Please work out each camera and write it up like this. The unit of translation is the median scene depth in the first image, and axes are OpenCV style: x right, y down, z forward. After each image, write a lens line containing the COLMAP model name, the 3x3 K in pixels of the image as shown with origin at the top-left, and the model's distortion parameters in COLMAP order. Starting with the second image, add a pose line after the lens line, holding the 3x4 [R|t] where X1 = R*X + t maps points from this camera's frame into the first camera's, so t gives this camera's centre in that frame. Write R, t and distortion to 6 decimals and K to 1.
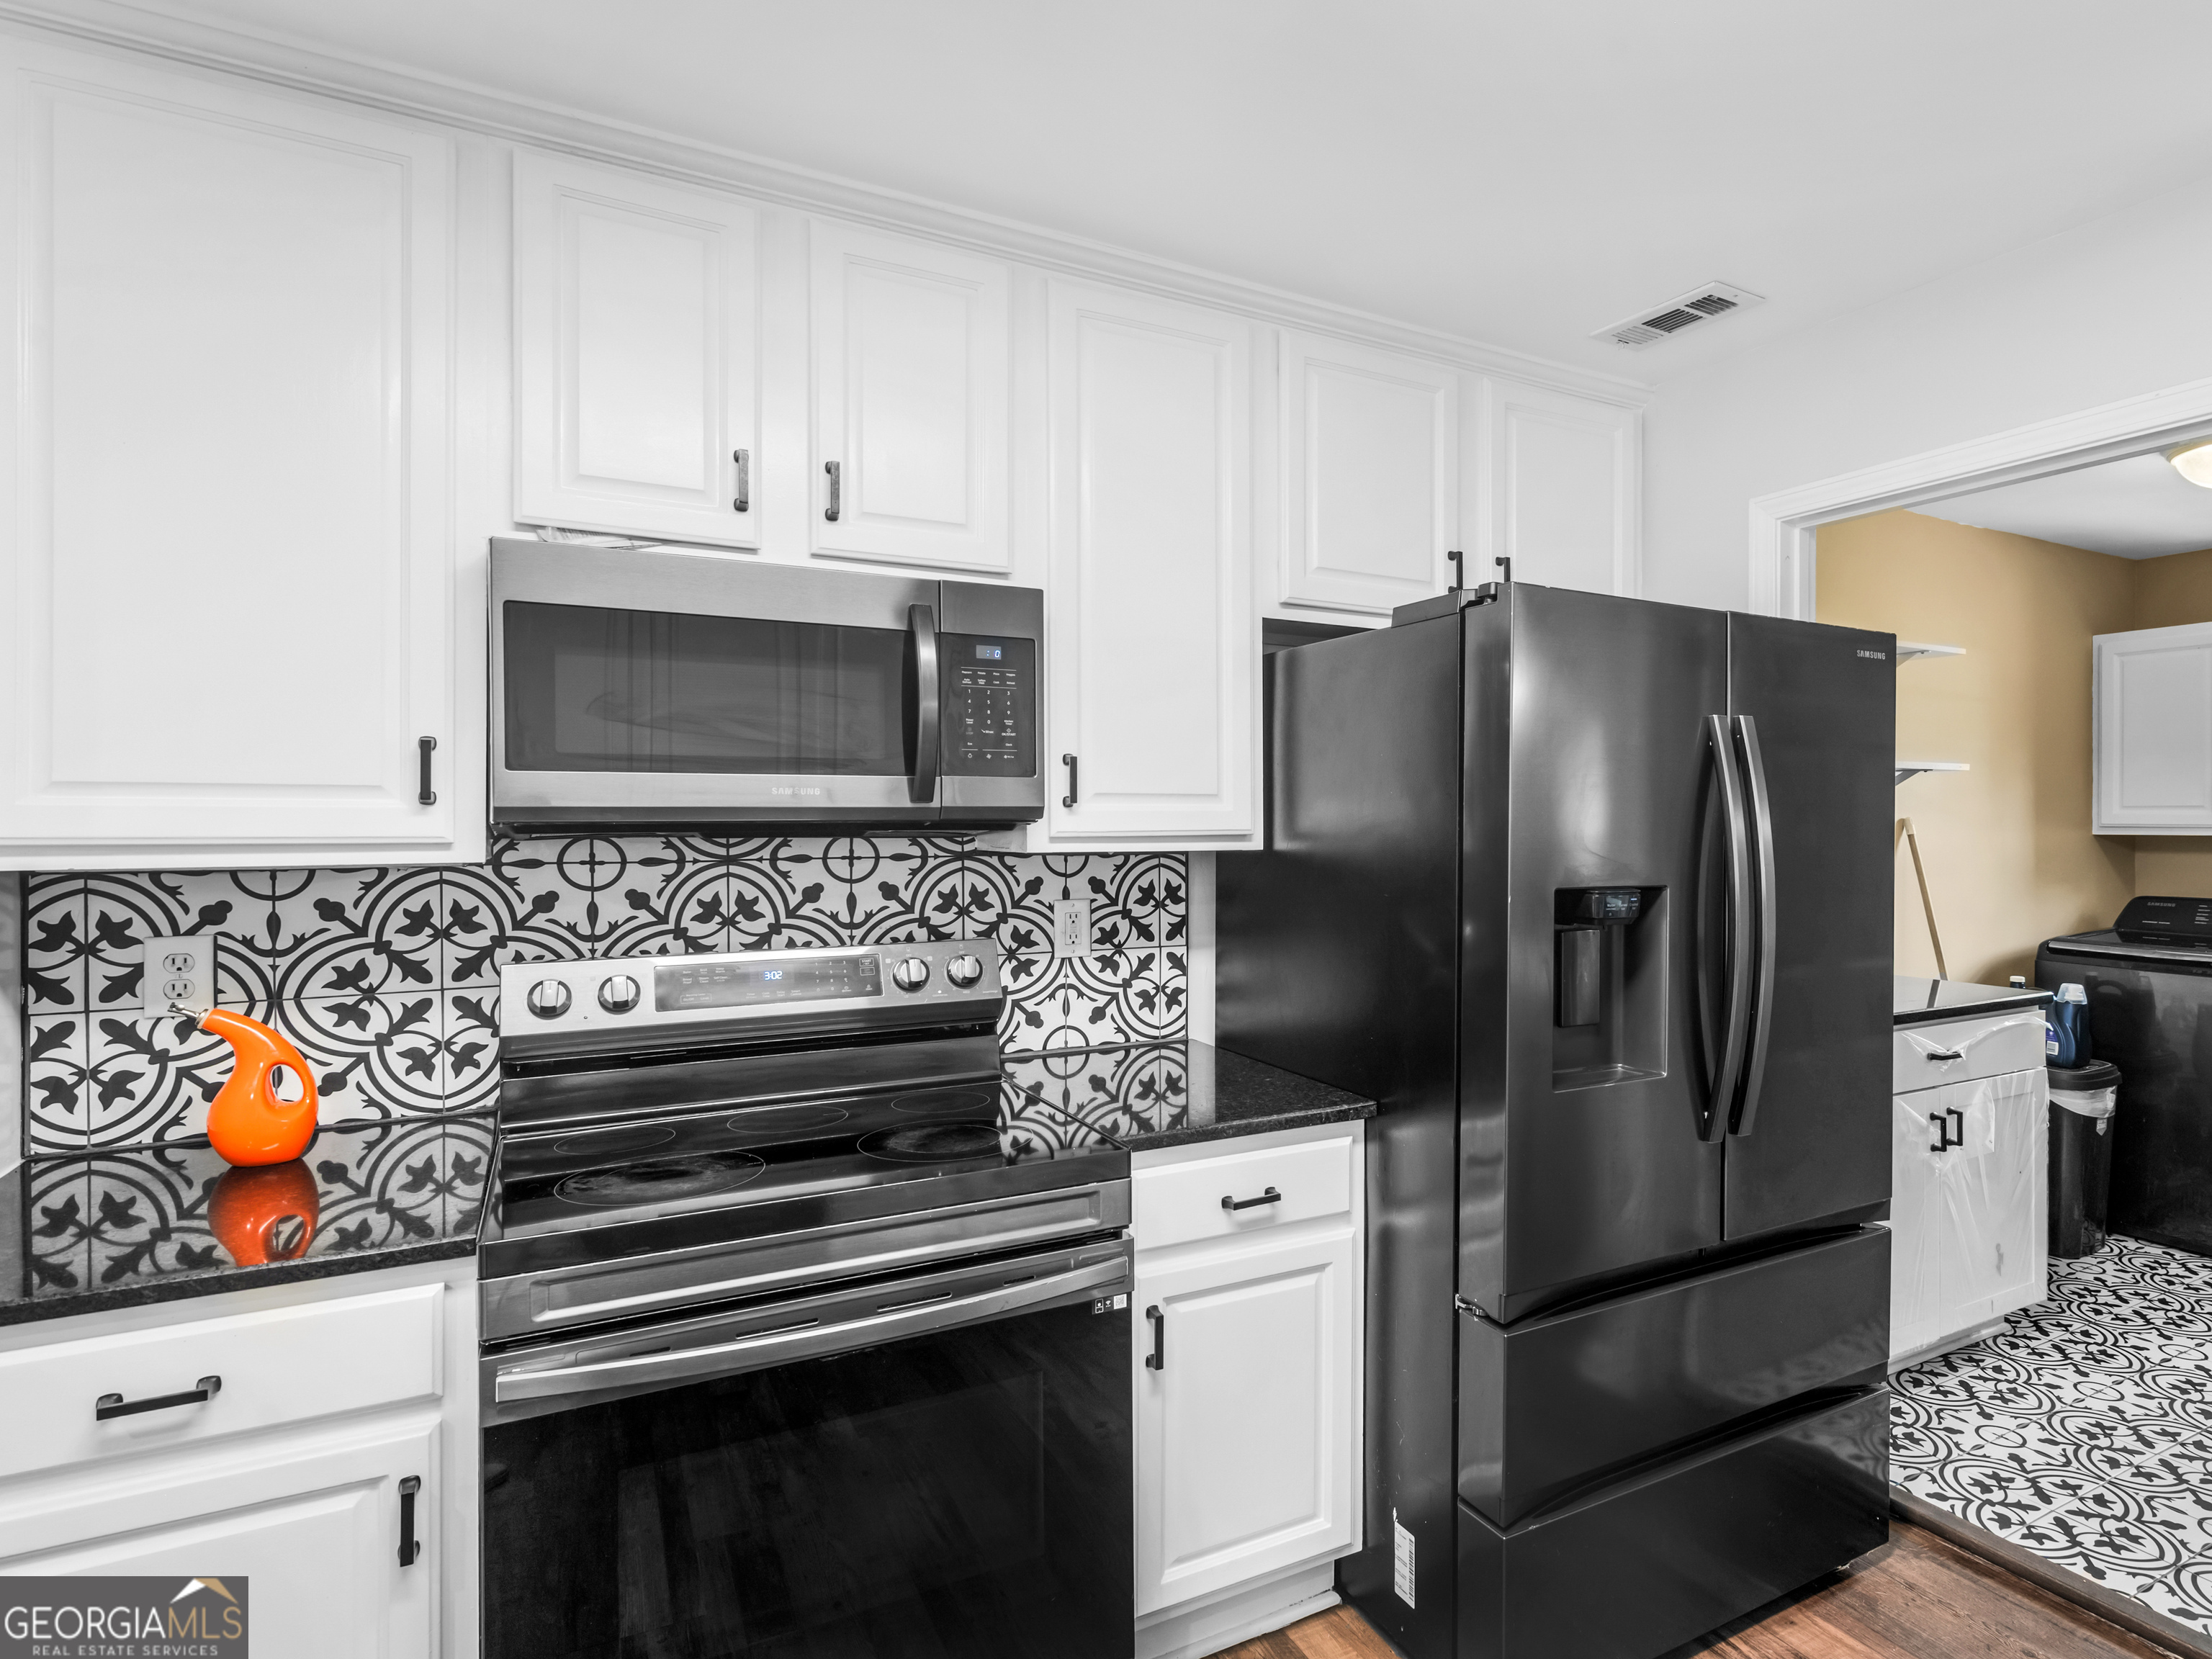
lens RADIAL K [[1157.2, 0, 1102.4], [0, 1157.2, 820.2], [0, 0, 1]] dist [-0.001301, 0.000817]
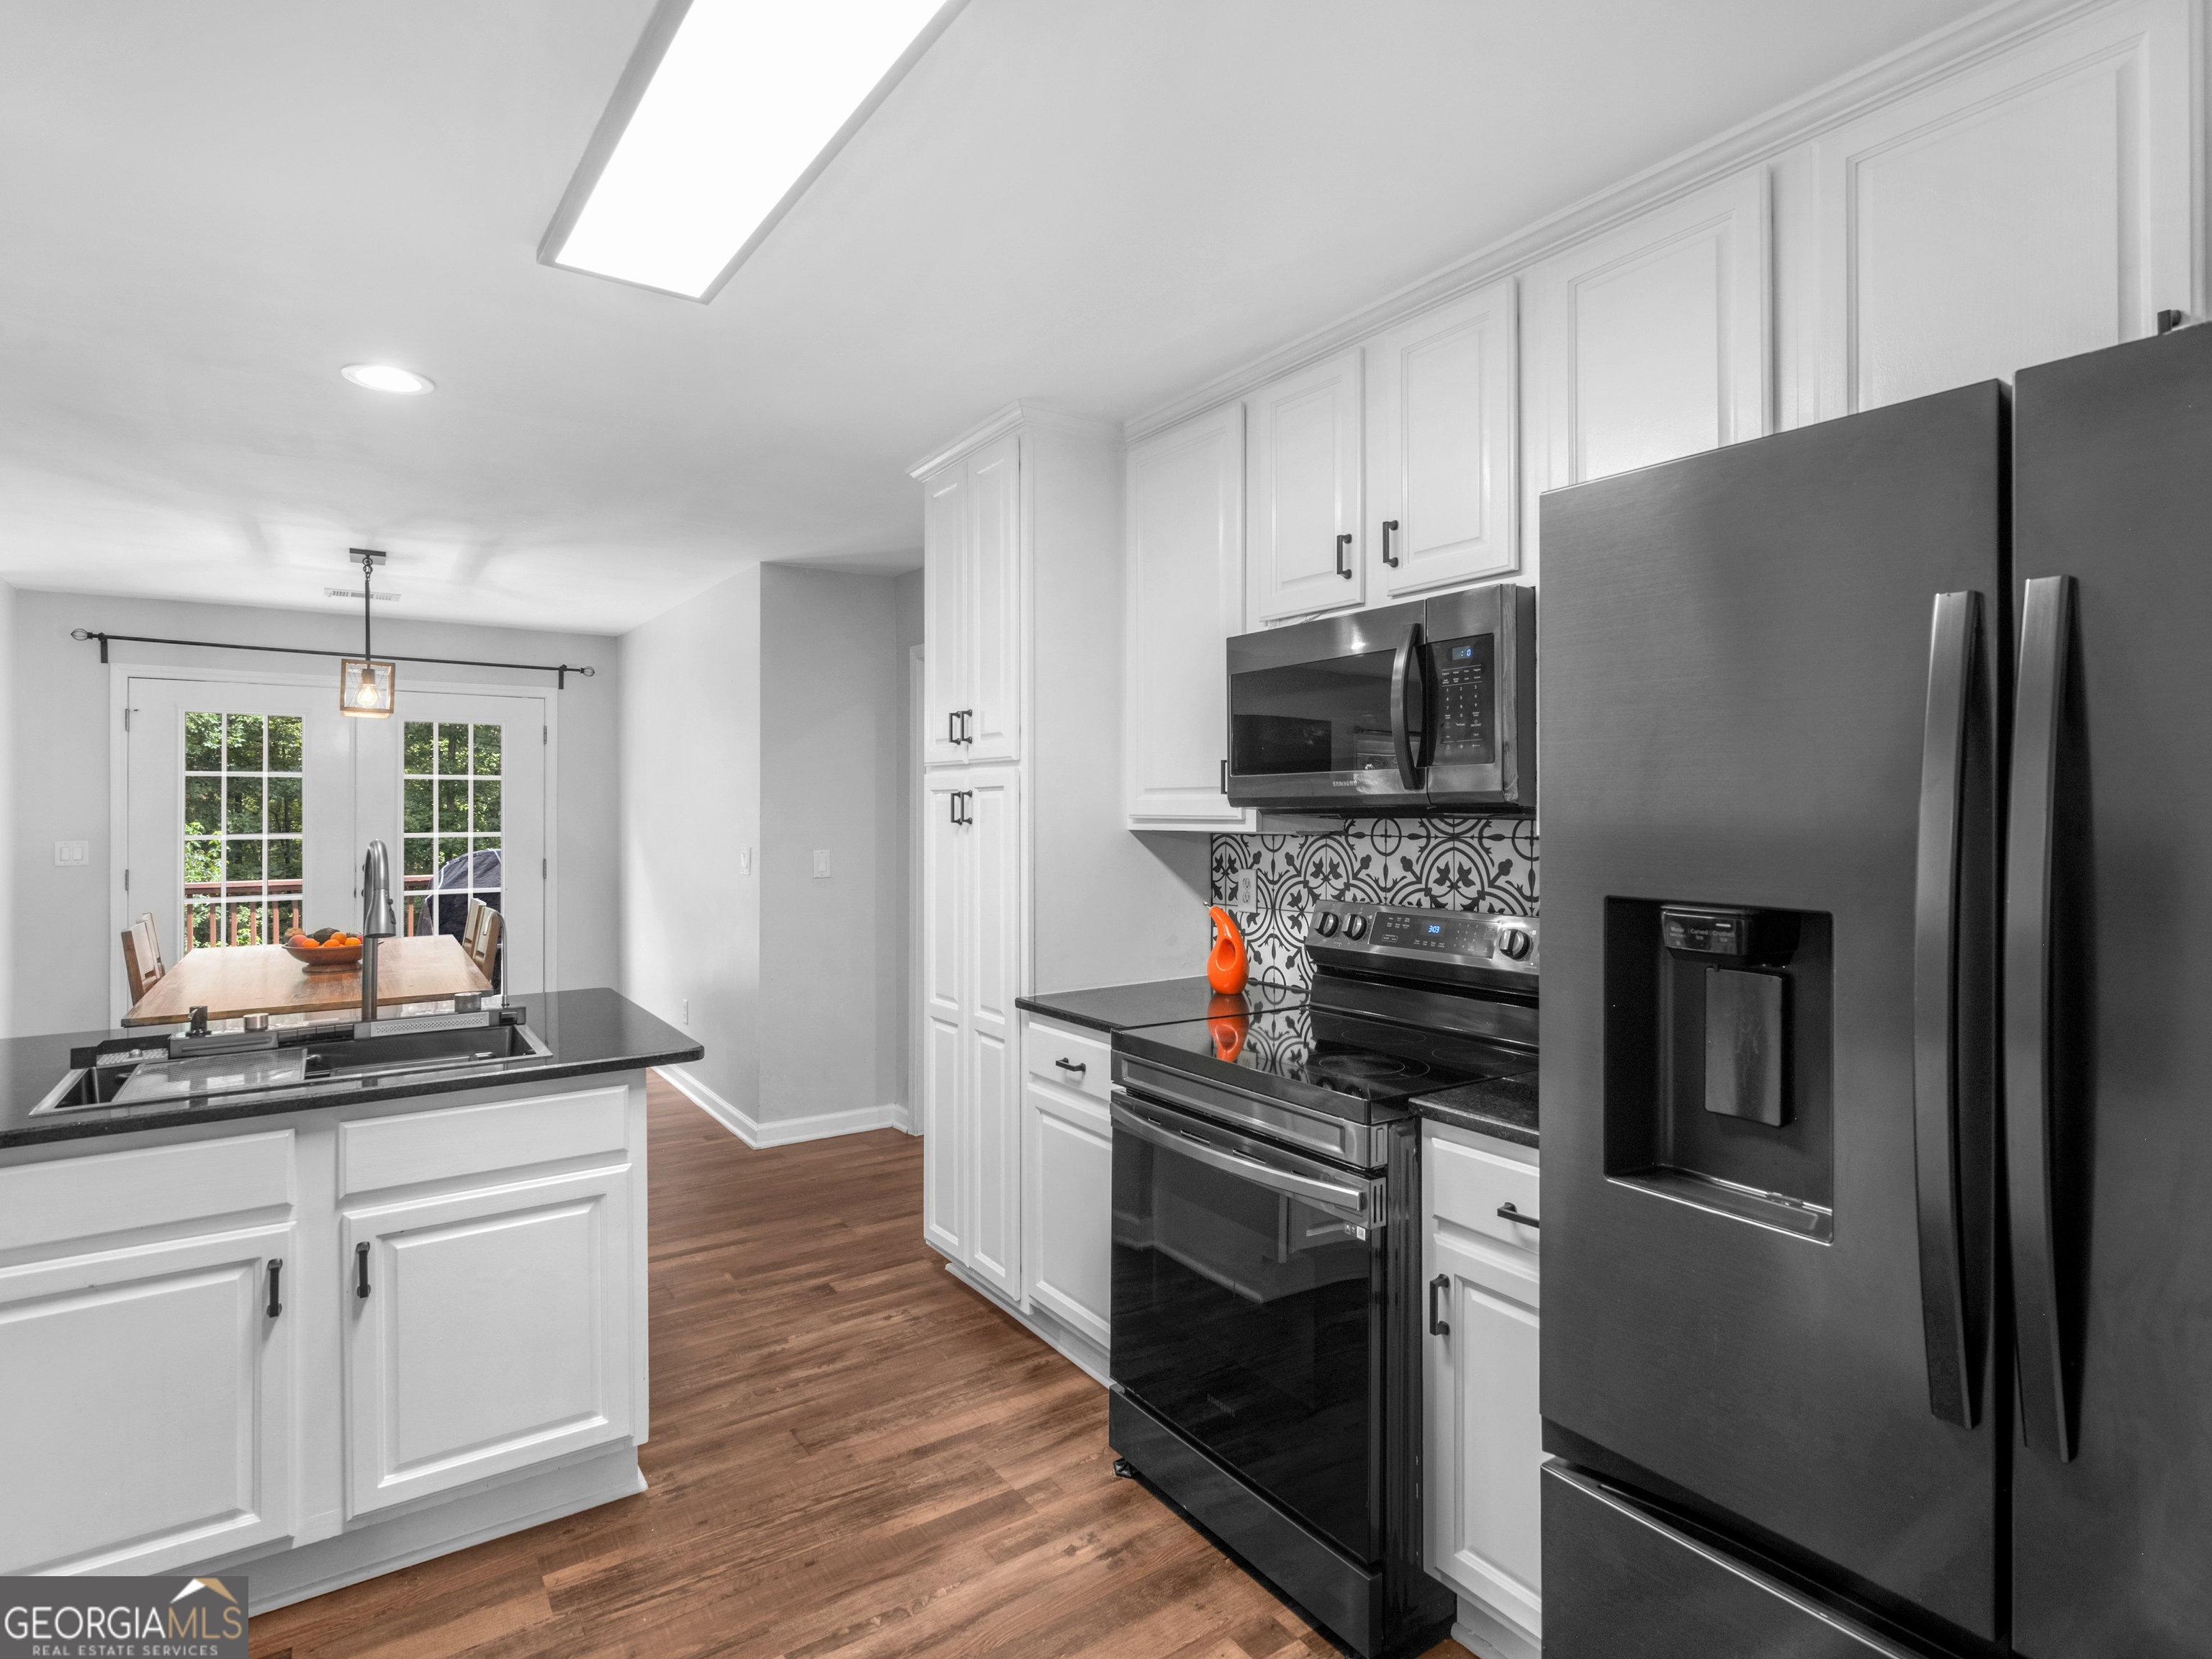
lens RADIAL K [[1157.2, 0, 1113.7], [0, 1157.2, 817.9], [0, 0, 1]] dist [-0.001301, 0.000817]
pose [[0.140891, 0.009070, -0.989984, 0.967183], [0.006393, 0.999929, 0.010071, -0.001278], [0.990005, -0.007748, 0.140823, 0.513213]]
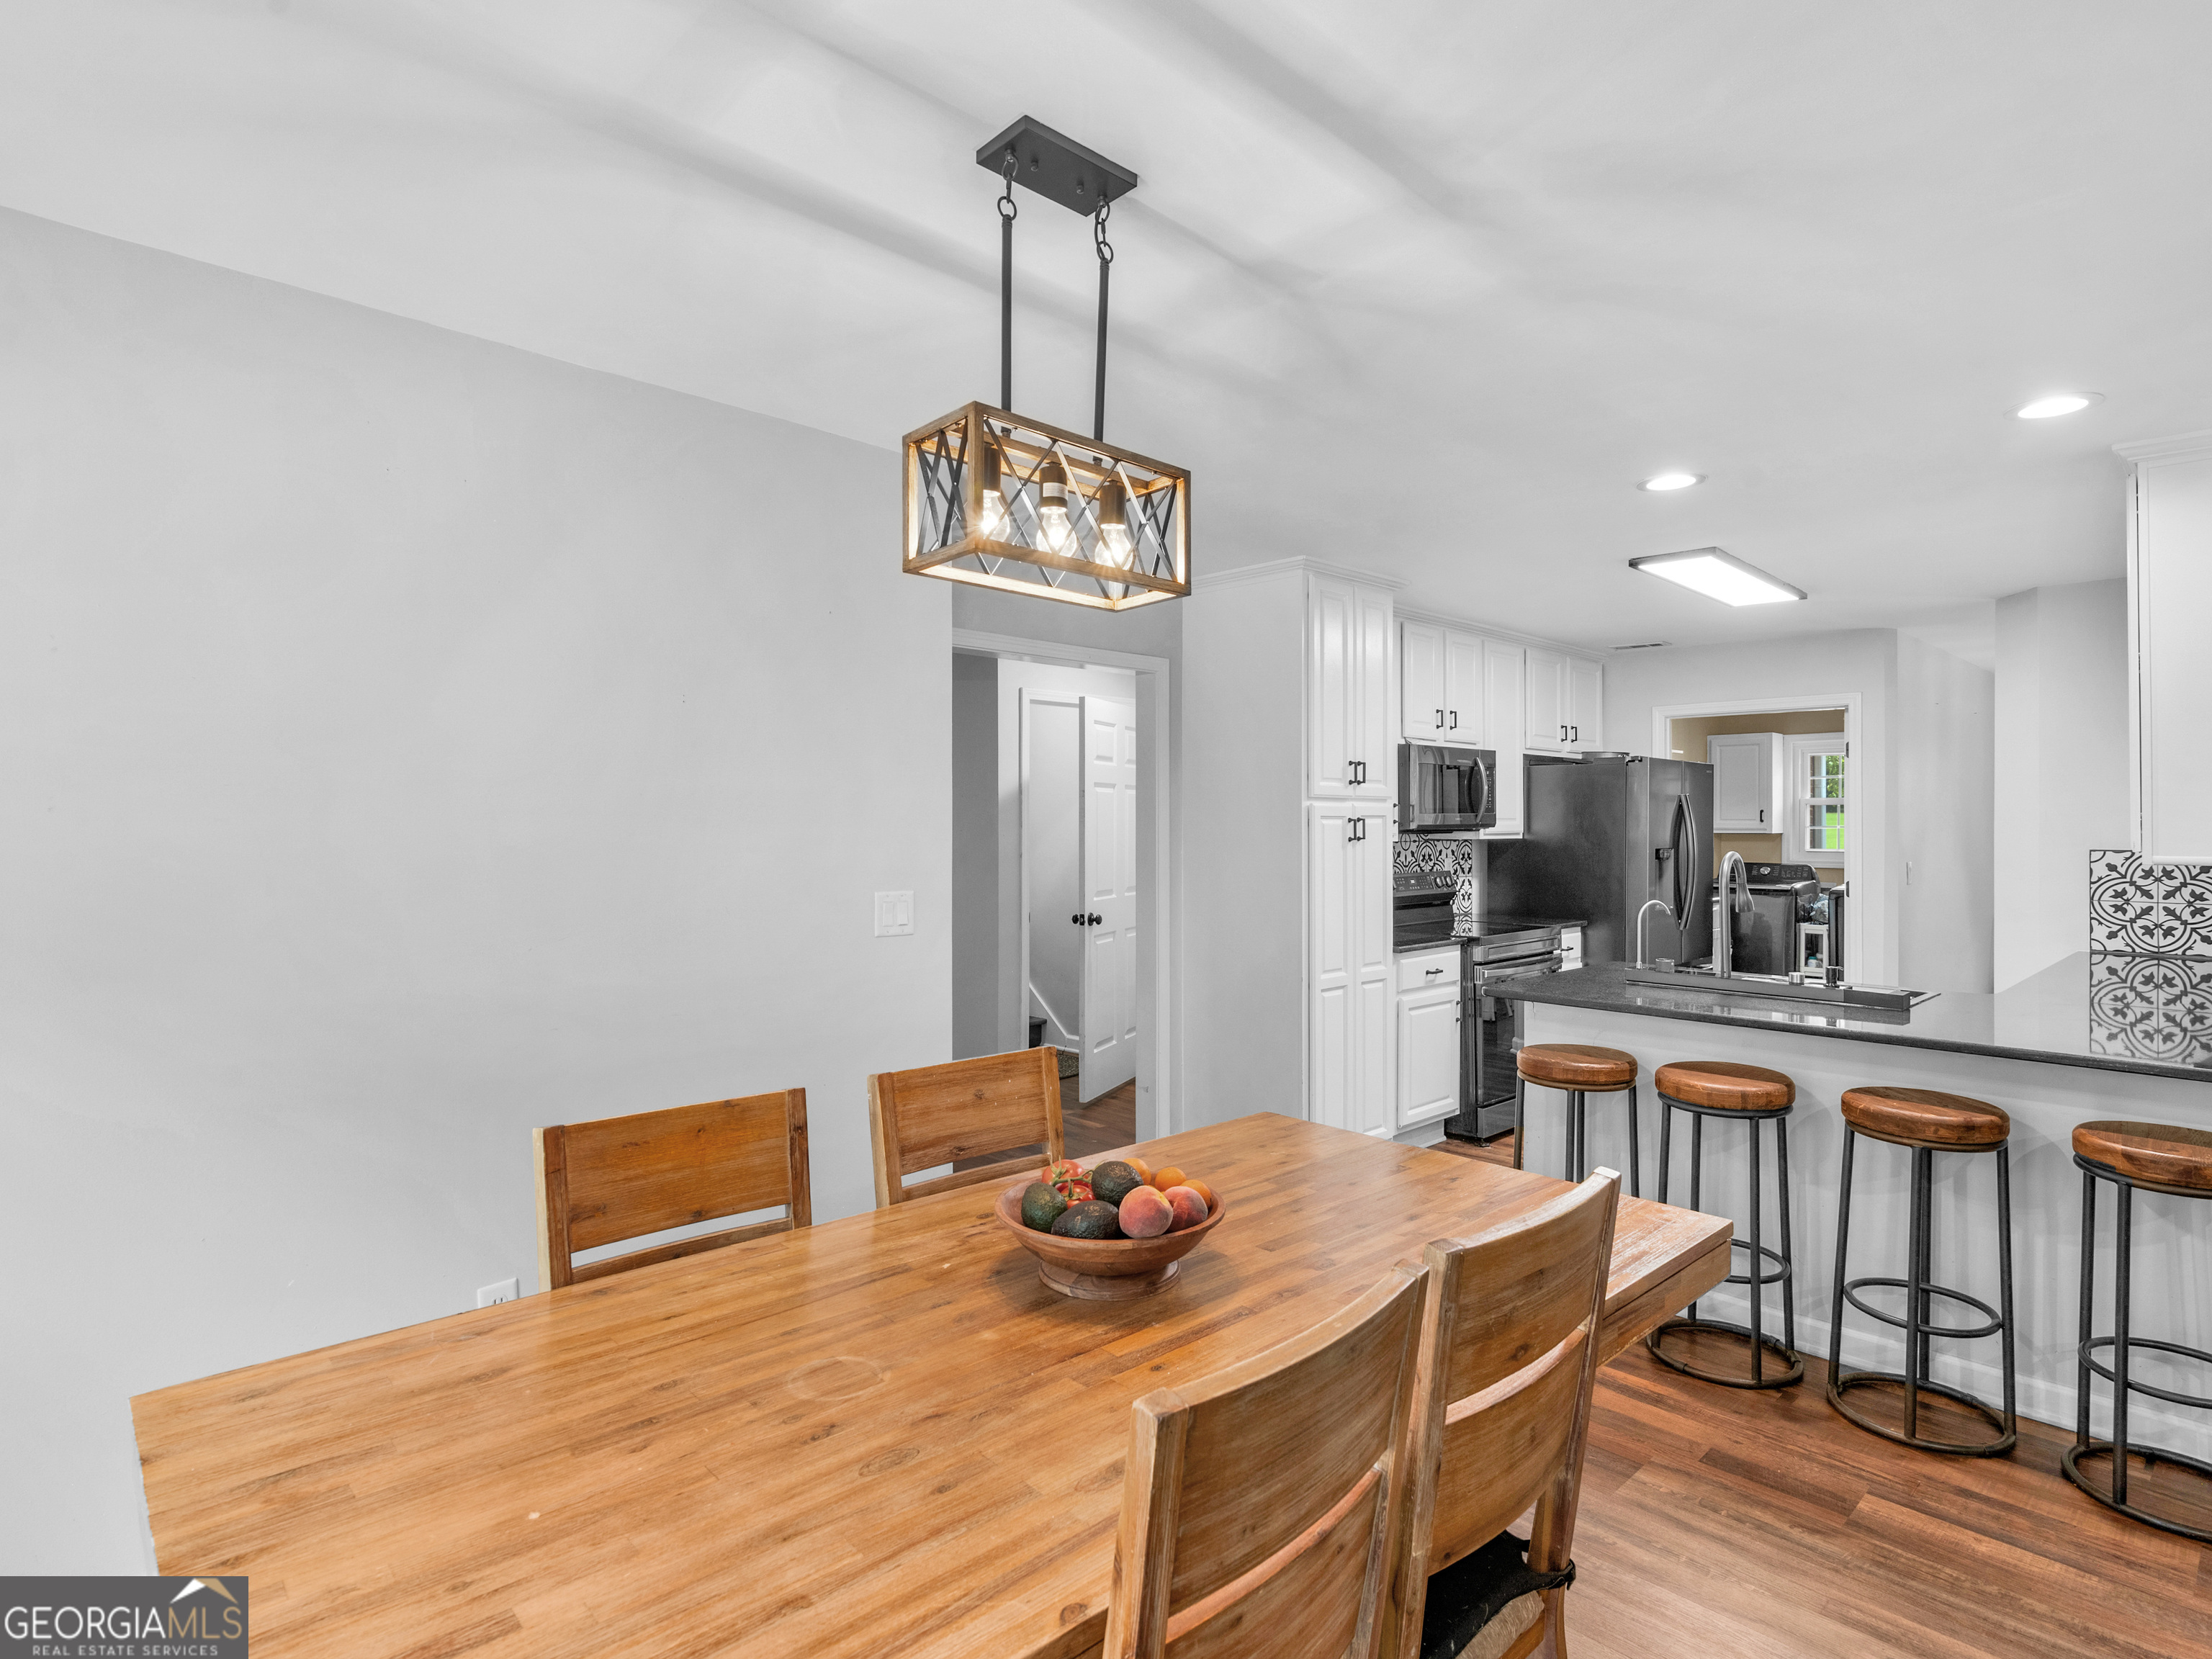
lens RADIAL K [[1157.2, 0, 1112.4], [0, 1157.2, 824.3], [0, 0, 1]] dist [-0.001301, 0.000817]
pose [[0.953716, 0.002778, 0.300697, -2.069218], [-0.004045, 0.999985, 0.003592, -0.016261], [-0.300683, -0.004642, 0.953713, -1.688296]]
